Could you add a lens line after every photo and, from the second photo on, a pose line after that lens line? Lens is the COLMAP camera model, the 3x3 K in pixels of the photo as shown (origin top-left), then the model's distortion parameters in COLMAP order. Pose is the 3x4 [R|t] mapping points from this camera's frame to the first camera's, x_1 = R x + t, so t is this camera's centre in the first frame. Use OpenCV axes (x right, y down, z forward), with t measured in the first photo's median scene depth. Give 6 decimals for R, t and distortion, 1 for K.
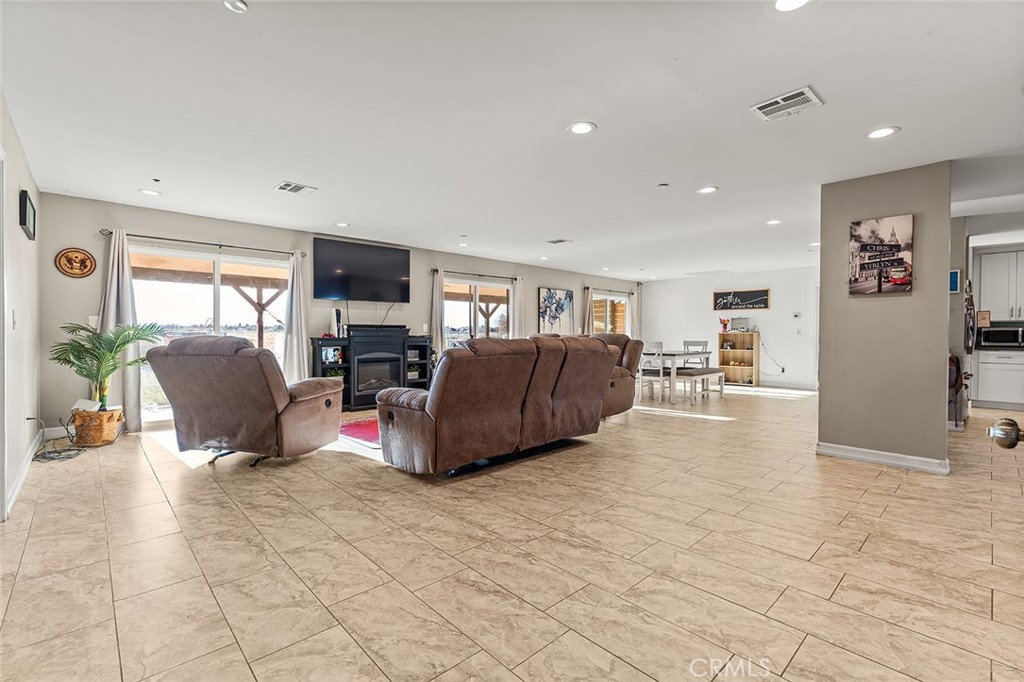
lens RADIAL K [[458.6, 0, 512.0], [0, 458.6, 341.0], [0, 0, 1]] dist [-0.001436, -0.000090]
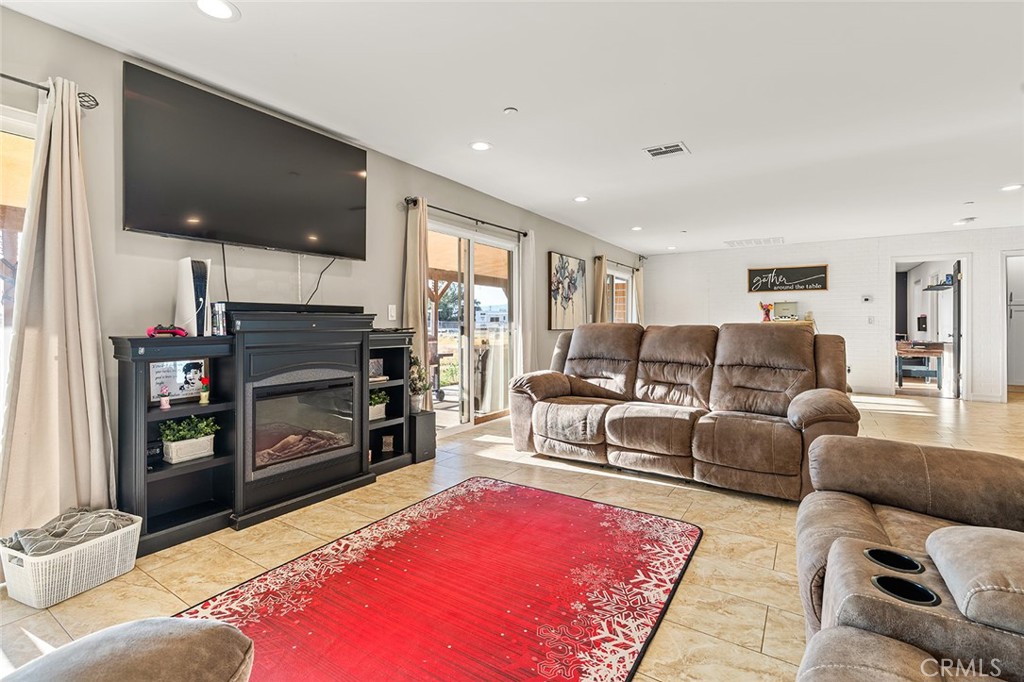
lens RADIAL K [[467.5, 0, 511.4], [0, 467.5, 323.2], [0, 0, 1]] dist [-0.001843, -0.000177]
pose [[0.972806, -0.003182, 0.231601, -0.188878], [0.006827, 0.999865, -0.014939, -0.009157], [-0.231522, 0.016114, 0.972696, 0.491091]]
